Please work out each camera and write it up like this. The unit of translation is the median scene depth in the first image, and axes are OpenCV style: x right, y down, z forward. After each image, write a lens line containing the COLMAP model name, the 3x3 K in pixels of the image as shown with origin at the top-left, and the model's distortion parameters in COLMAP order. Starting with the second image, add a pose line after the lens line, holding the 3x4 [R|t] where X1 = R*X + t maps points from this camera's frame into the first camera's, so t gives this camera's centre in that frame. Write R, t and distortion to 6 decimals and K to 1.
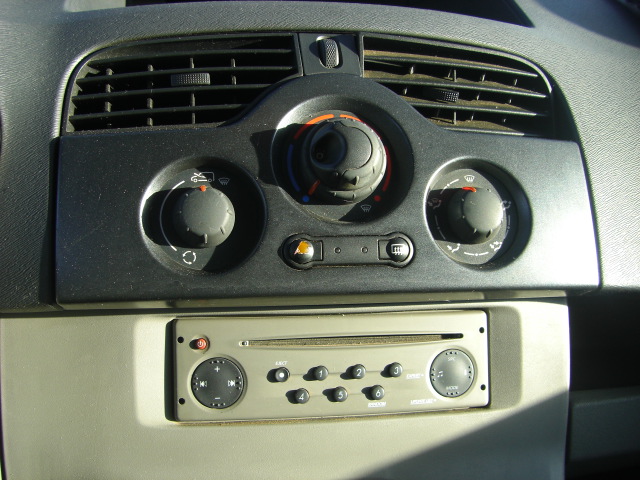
lens RADIAL K [[712.5, 0, 315.2], [0, 712.5, 243.3], [0, 0, 1]] dist [-0.135734, 0.000000]
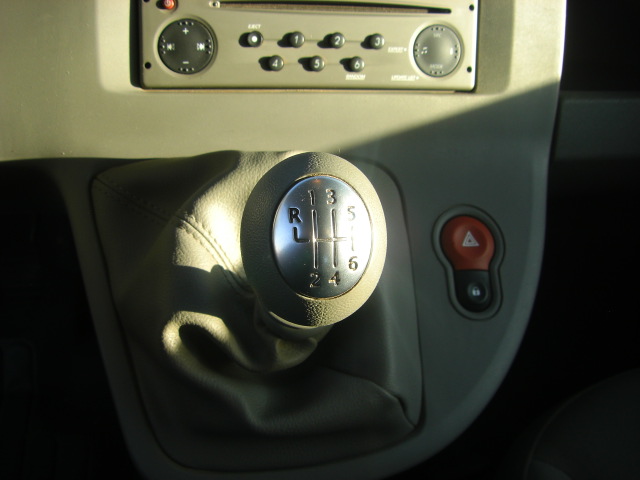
lens RADIAL K [[712.5, 0, 316.5], [0, 712.5, 246.1], [0, 0, 1]] dist [-0.135734, 0.000000]
pose [[0.999542, 0.027494, 0.012634, 0.030340], [-0.029955, 0.958096, 0.284876, 0.181228], [-0.004272, -0.285124, 0.958481, 0.032858]]
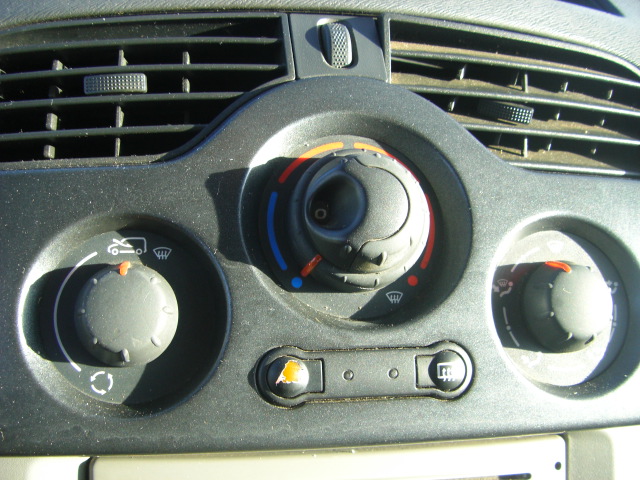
lens RADIAL K [[712.5, 0, 315.9], [0, 712.5, 243.1], [0, 0, 1]] dist [-0.135734, 0.000000]
pose [[0.999898, 0.012499, 0.006970, -0.001518], [-0.012480, 0.999918, -0.002752, -0.089700], [-0.007004, 0.002665, 0.999972, 0.369200]]
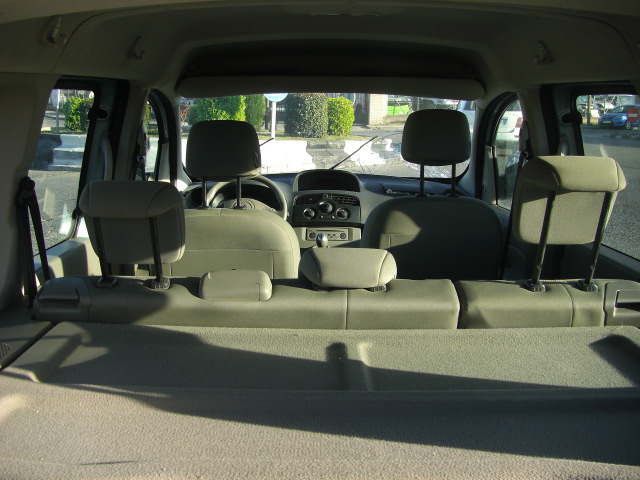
lens RADIAL K [[712.5, 0, 306.5], [0, 712.5, 252.4], [0, 0, 1]] dist [-0.135734, 0.000000]
pose [[0.984304, -0.006847, -0.176350, 1.226020], [-0.035479, 0.971169, -0.235735, 2.294205], [0.172880, 0.238292, 0.955683, -6.696788]]
